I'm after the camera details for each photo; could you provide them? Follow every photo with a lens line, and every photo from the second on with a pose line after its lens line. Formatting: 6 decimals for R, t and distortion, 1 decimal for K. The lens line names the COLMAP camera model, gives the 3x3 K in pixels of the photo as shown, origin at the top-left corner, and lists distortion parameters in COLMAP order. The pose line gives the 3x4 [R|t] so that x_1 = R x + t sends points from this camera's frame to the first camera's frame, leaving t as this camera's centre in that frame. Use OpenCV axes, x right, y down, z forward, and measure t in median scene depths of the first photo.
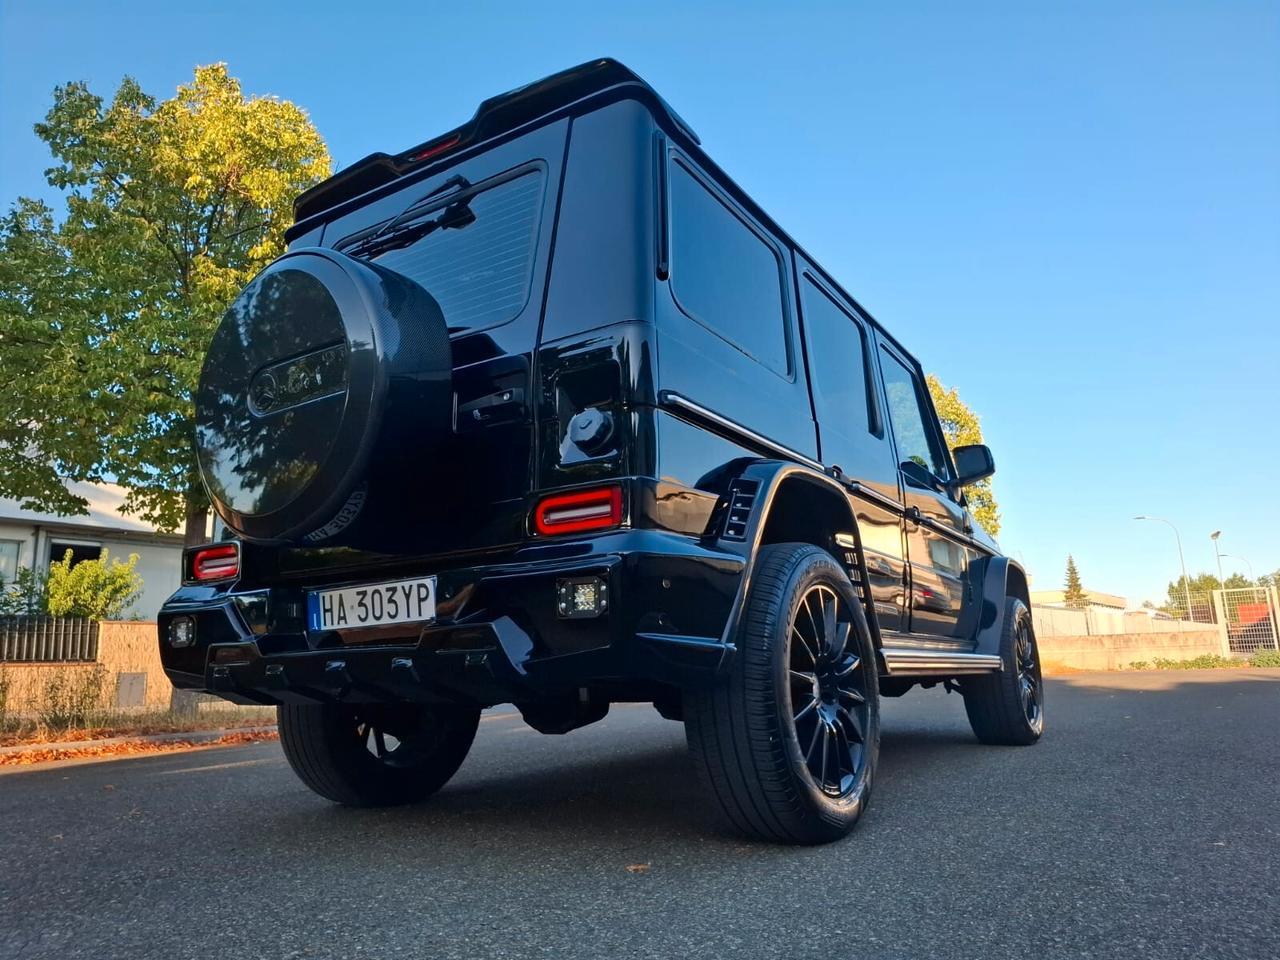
lens RADIAL K [[900.1, 0, 638.5], [0, 900.1, 454.6], [0, 0, 1]] dist [0.048272, -0.062753]
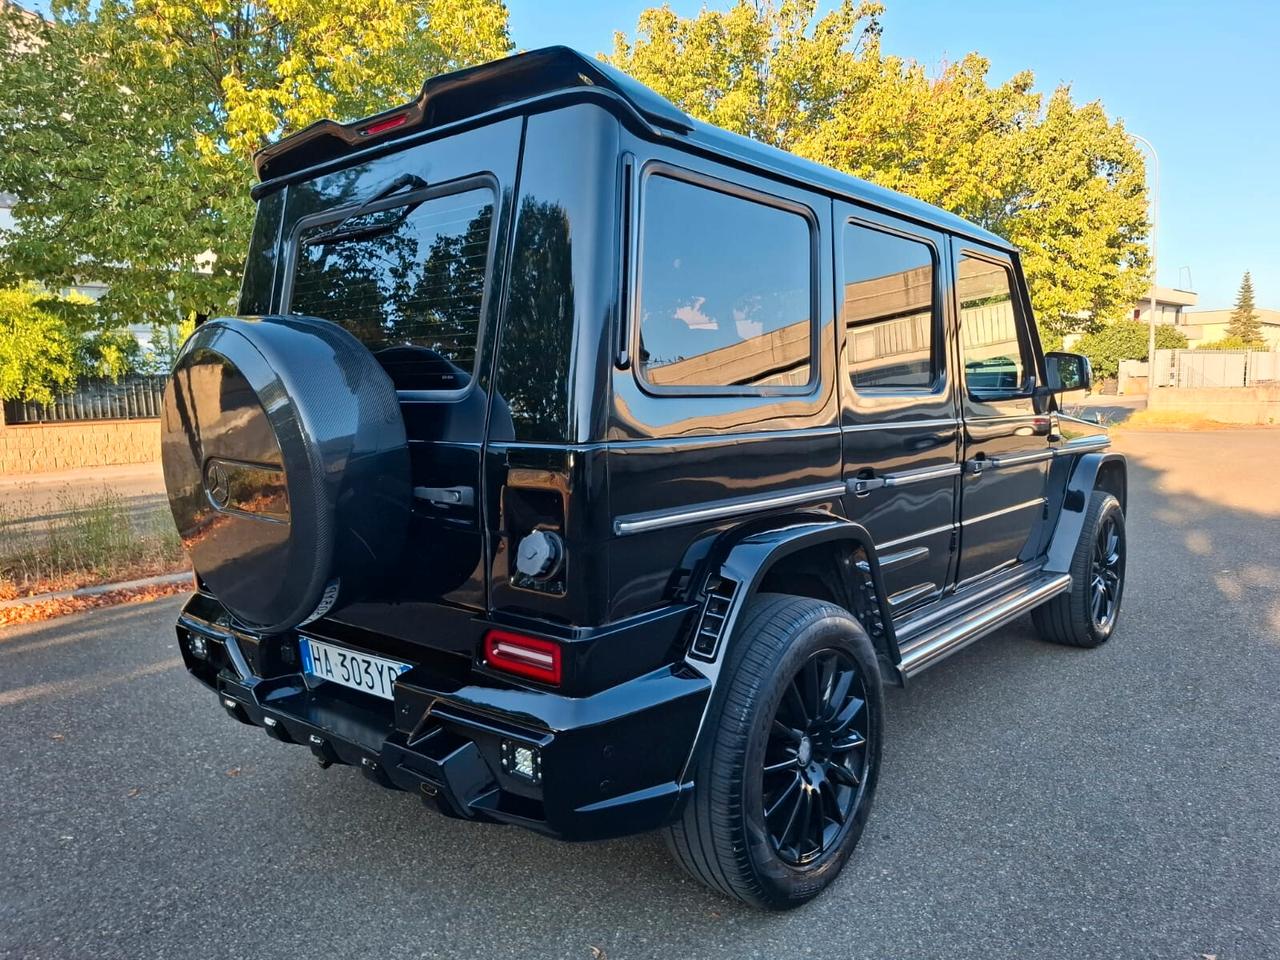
lens RADIAL K [[918.0, 0, 640.0], [0, 918.0, 480.0], [0, 0, 1]] dist [0.021651, -0.030863]
pose [[0.991359, 0.020990, -0.129489, 0.142739], [0.022886, 0.944303, 0.328280, -0.344740], [0.129167, -0.328407, 0.935663, 0.151514]]
